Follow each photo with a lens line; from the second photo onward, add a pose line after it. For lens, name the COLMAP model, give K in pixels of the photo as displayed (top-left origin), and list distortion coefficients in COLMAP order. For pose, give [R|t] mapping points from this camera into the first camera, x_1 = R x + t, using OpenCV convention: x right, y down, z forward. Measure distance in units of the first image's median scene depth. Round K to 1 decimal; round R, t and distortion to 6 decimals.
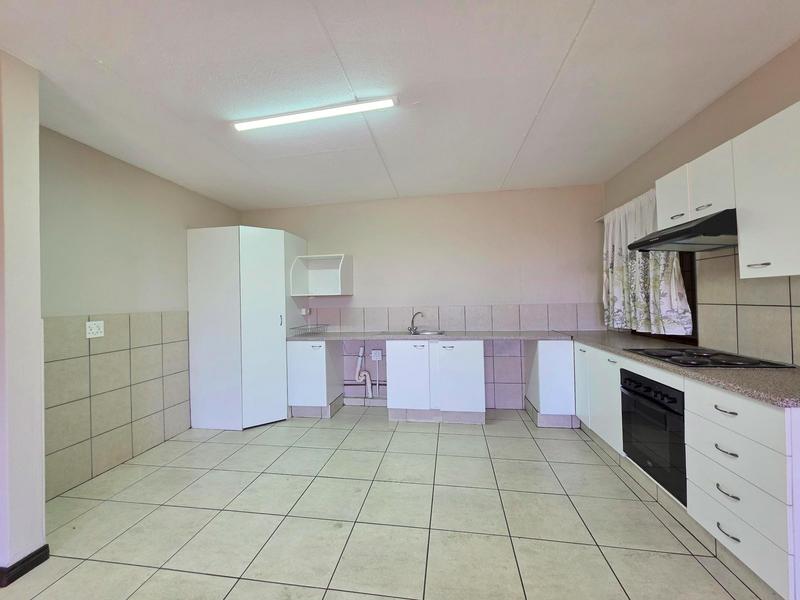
lens RADIAL K [[315.9, 0, 398.3], [0, 315.9, 297.9], [0, 0, 1]] dist [0.000903, 0.000051]
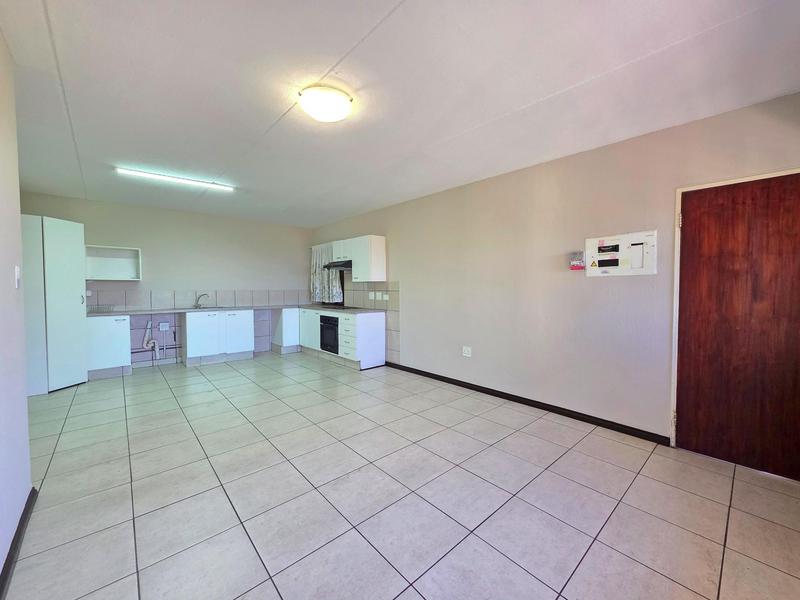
lens RADIAL K [[315.9, 0, 398.3], [0, 315.9, 297.9], [0, 0, 1]] dist [0.000903, 0.000051]
pose [[0.632693, -0.001370, 0.774402, -0.625971], [-0.020920, 0.999603, 0.018860, 0.019426], [-0.774120, -0.028133, 0.632413, -0.787277]]
